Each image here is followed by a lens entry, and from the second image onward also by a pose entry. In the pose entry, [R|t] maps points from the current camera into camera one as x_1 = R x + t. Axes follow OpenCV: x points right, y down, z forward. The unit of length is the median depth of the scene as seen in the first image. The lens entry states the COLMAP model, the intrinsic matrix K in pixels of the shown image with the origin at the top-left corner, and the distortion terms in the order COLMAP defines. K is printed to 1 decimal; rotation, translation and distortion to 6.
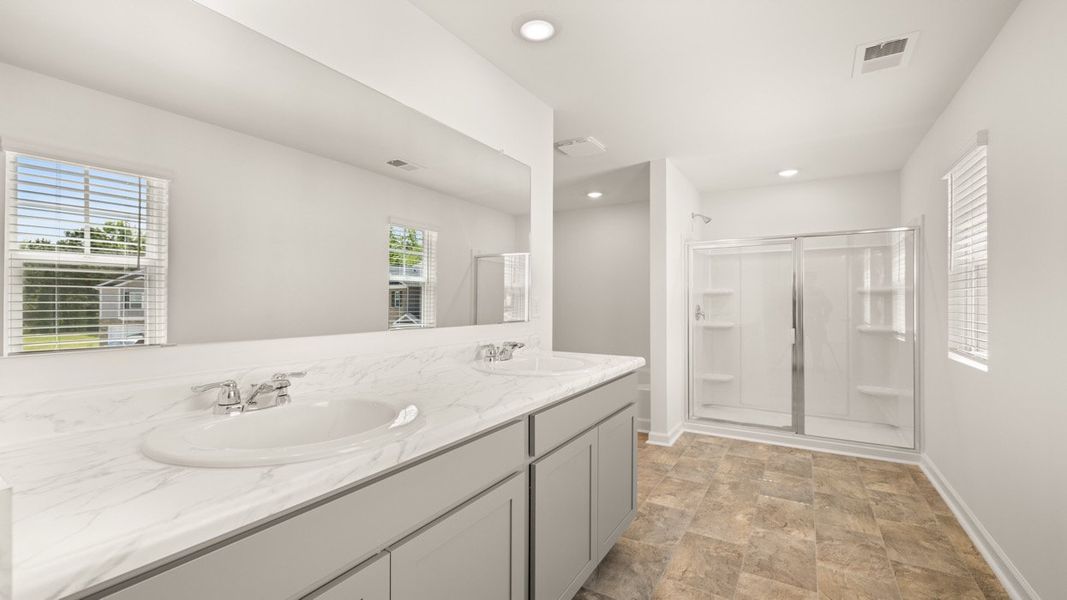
lens RADIAL K [[448.2, 0, 529.1], [0, 448.2, 301.7], [0, 0, 1]] dist [-0.001900, -0.000322]
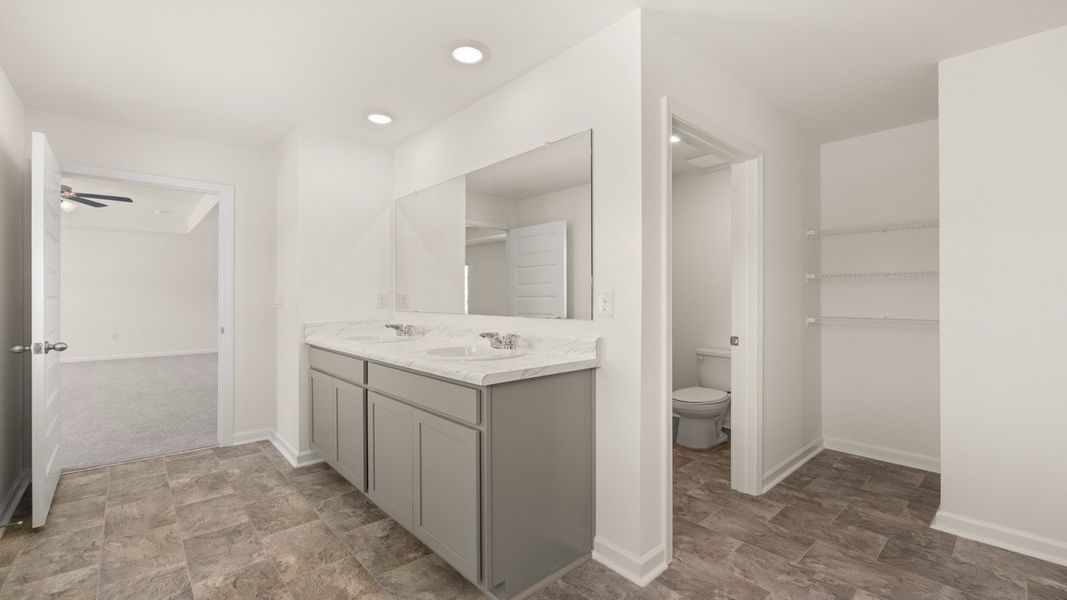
lens RADIAL K [[448.2, 0, 529.1], [0, 448.2, 301.7], [0, 0, 1]] dist [-0.001900, -0.000322]
pose [[-0.282443, 0.011490, -0.959215, 1.233016], [0.002080, 0.999933, 0.011365, 0.006681], [0.959282, 0.001215, -0.282448, 1.805488]]
